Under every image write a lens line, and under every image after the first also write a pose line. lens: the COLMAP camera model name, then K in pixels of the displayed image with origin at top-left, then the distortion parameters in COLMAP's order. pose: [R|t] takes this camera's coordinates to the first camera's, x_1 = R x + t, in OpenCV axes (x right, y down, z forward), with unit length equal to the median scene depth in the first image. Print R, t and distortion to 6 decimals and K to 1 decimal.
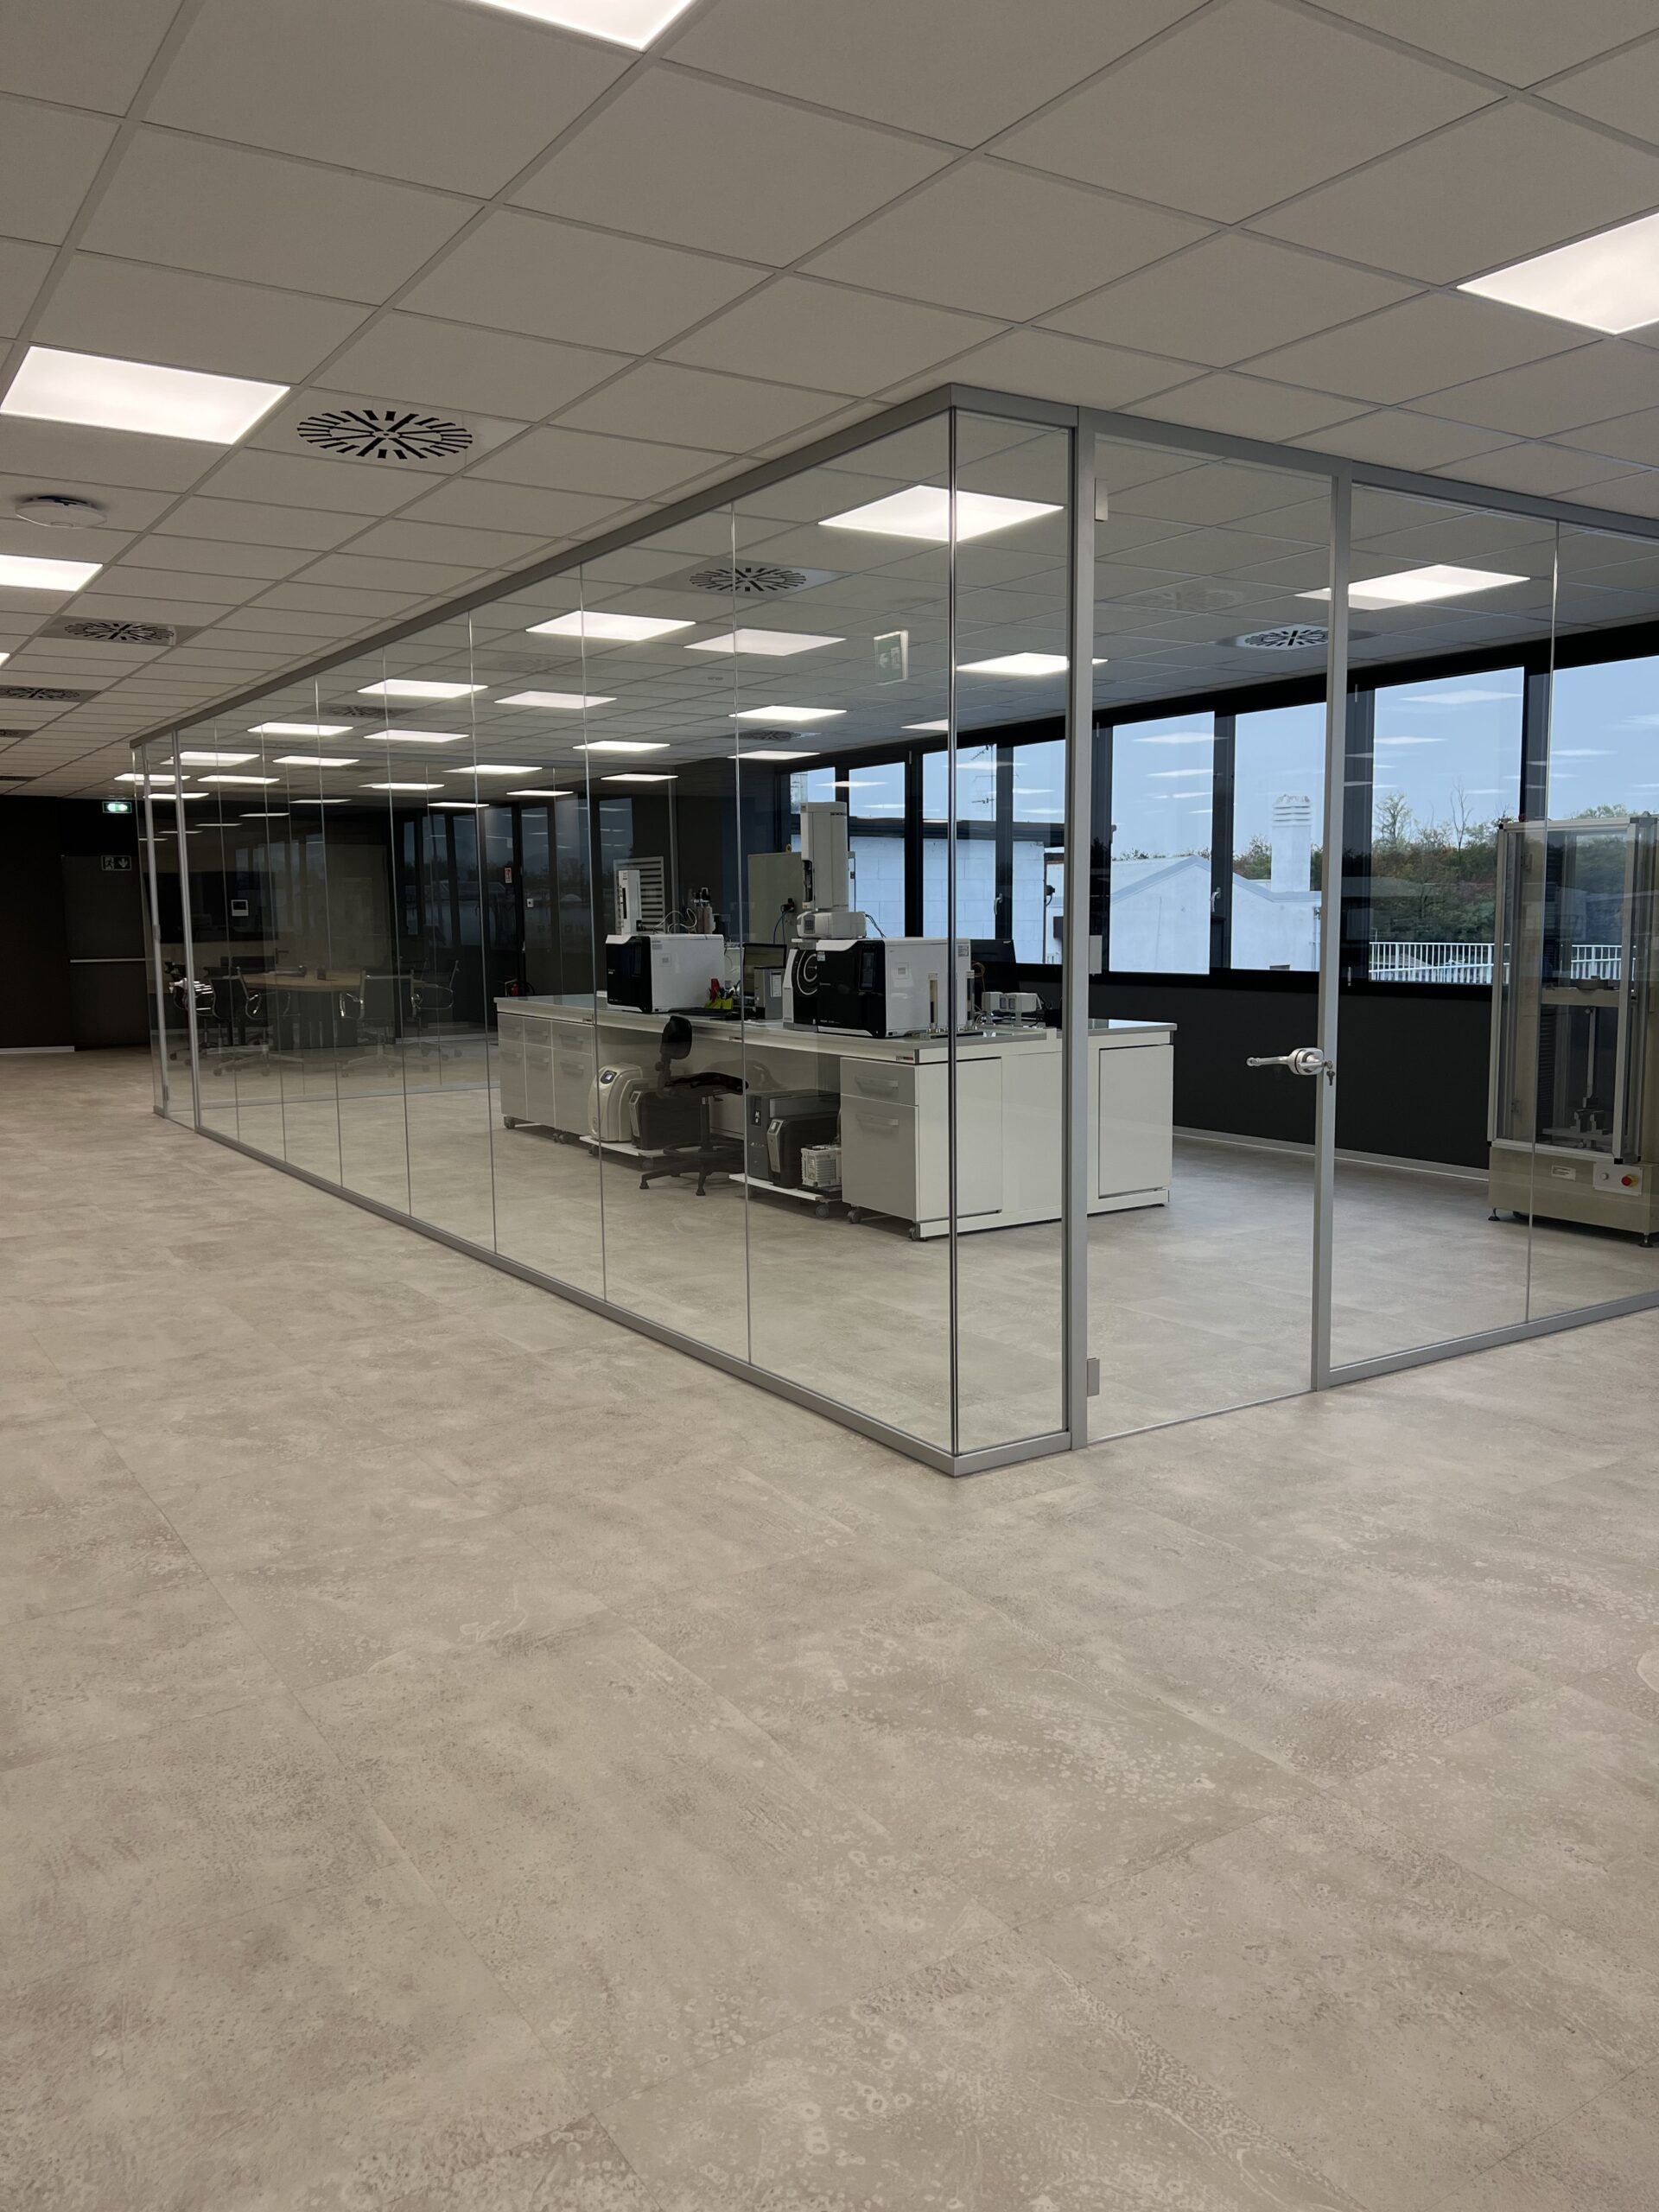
lens RADIAL K [[1671.6, 0, 835.0], [0, 1671.6, 1185.3], [0, 0, 1]] dist [0.069686, -0.046921]
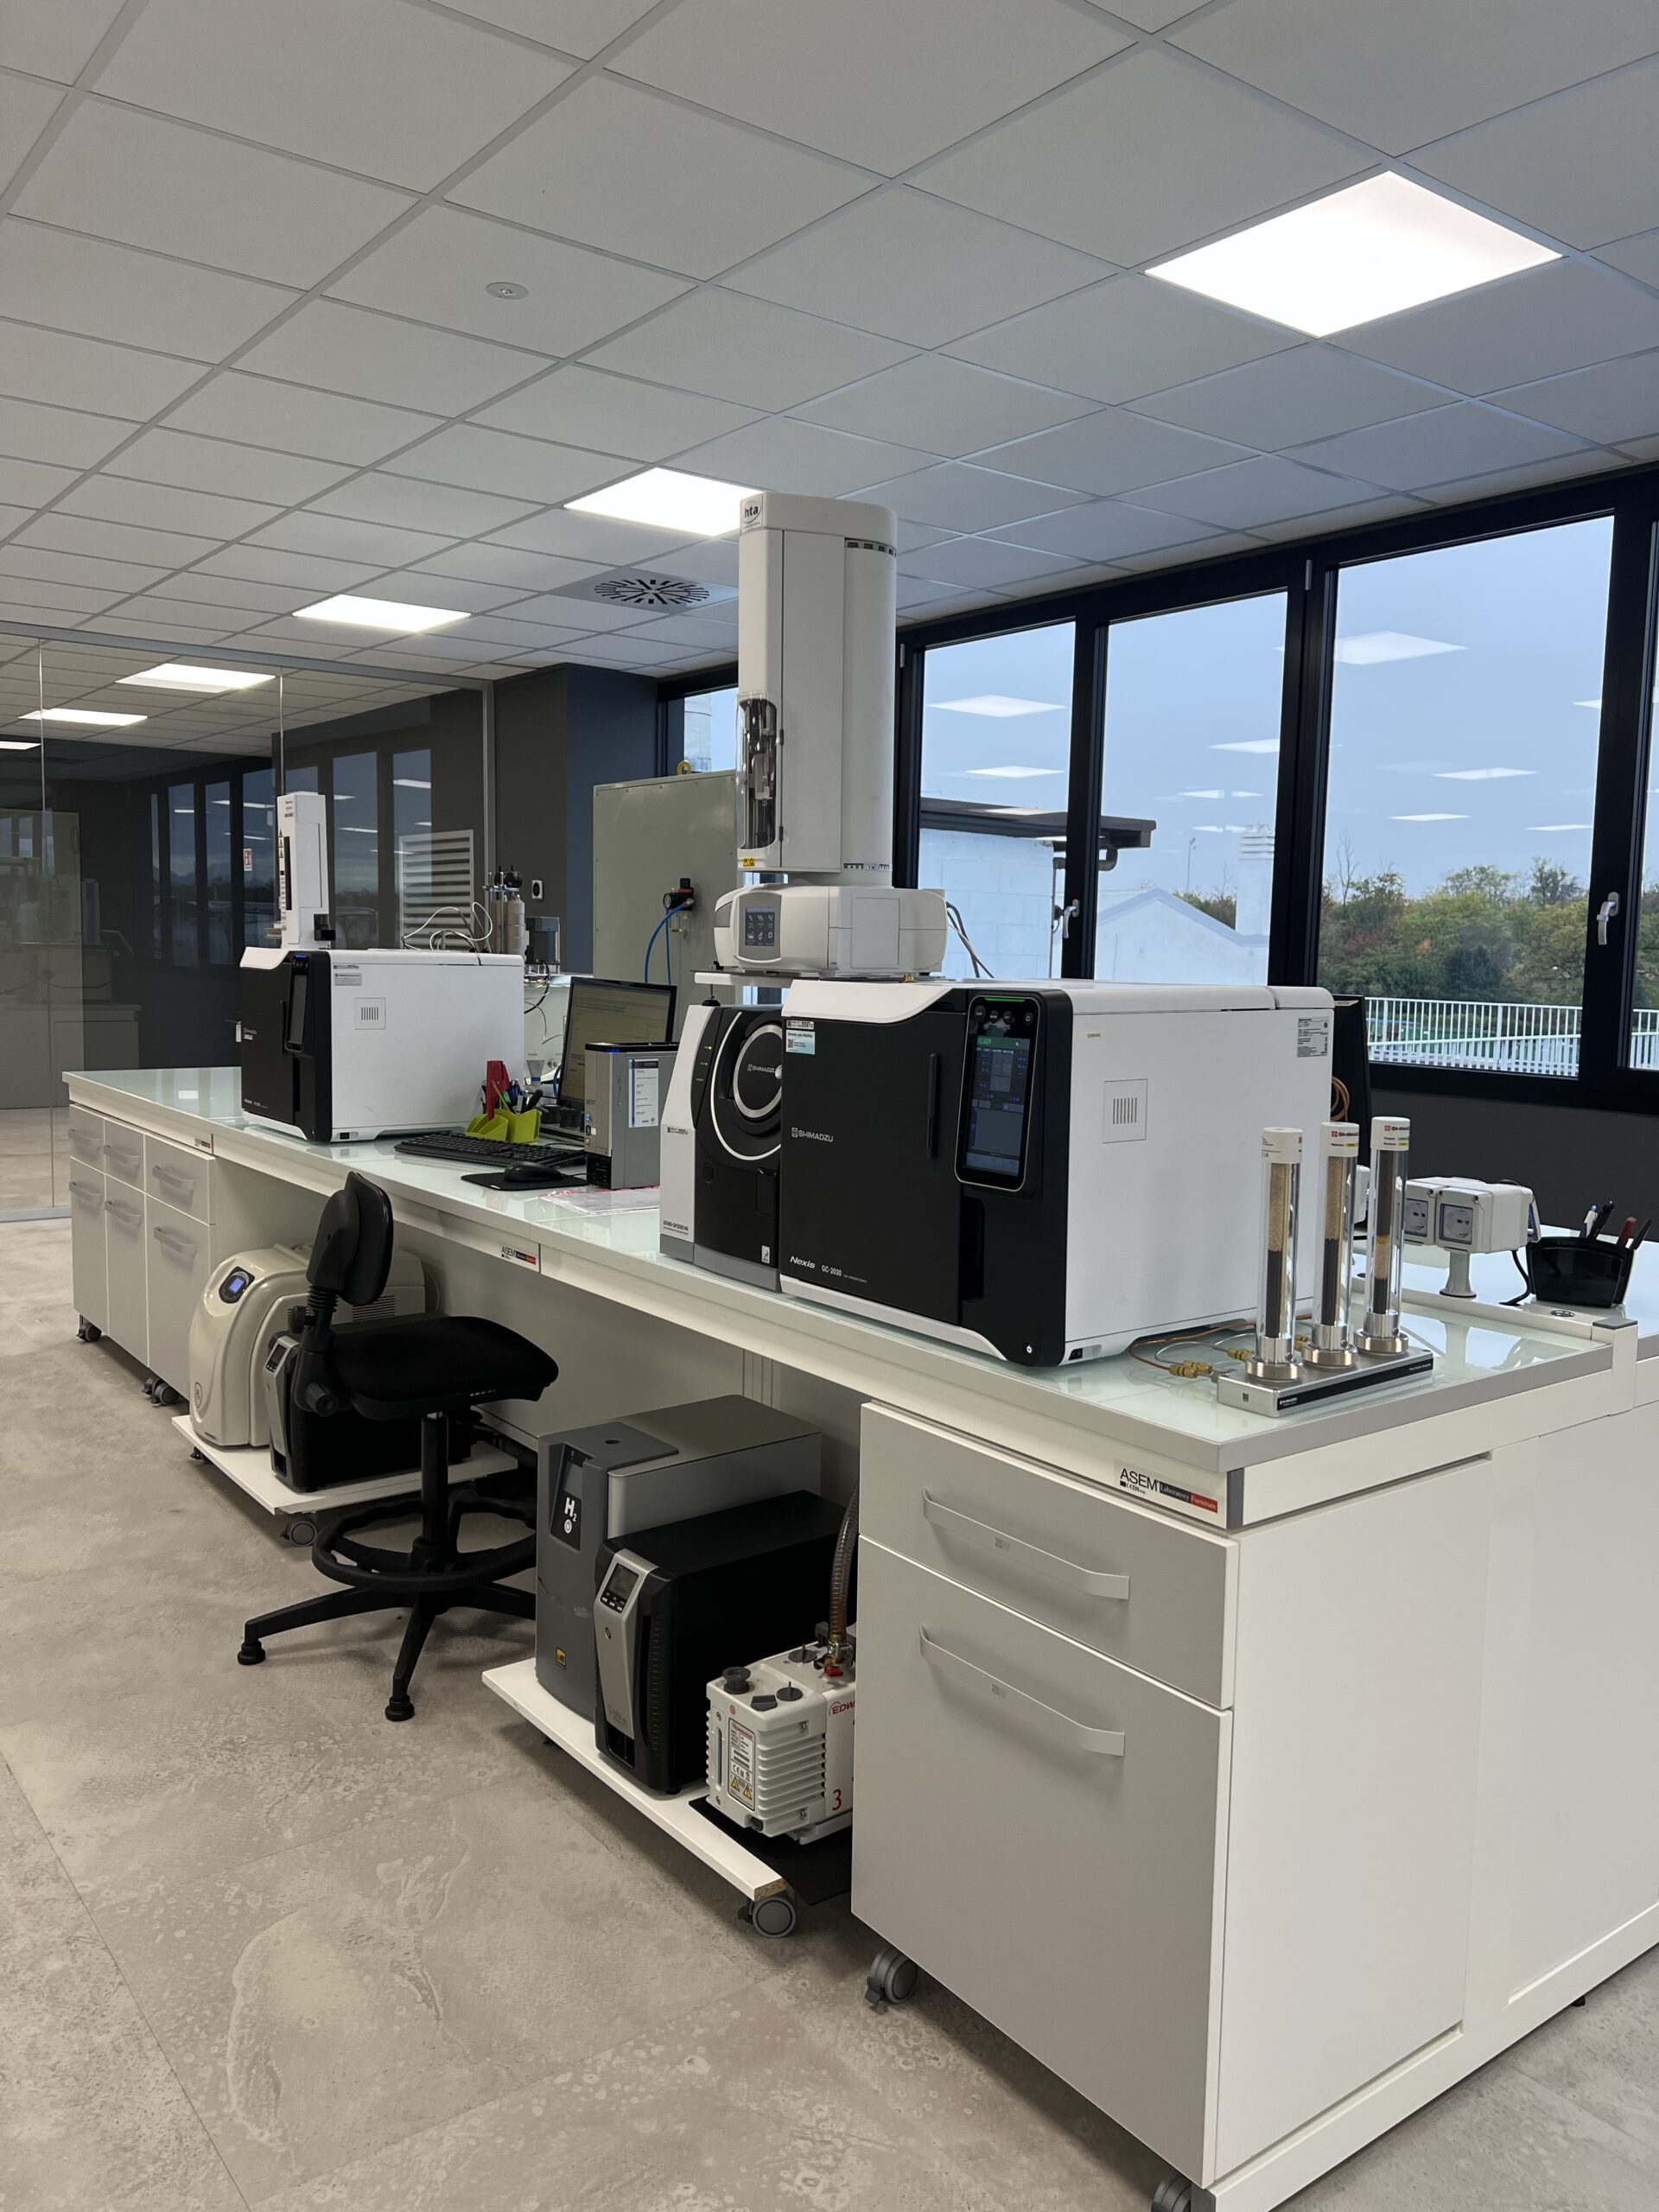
lens RADIAL K [[1662.0, 0, 838.7], [0, 1662.0, 1095.4], [0, 0, 1]] dist [0.073587, -0.084719]
pose [[0.996786, 0.027845, 0.075121, -0.020463], [-0.022397, 0.997123, -0.072419, -0.095468], [-0.076921, 0.070503, 0.994541, 0.643814]]
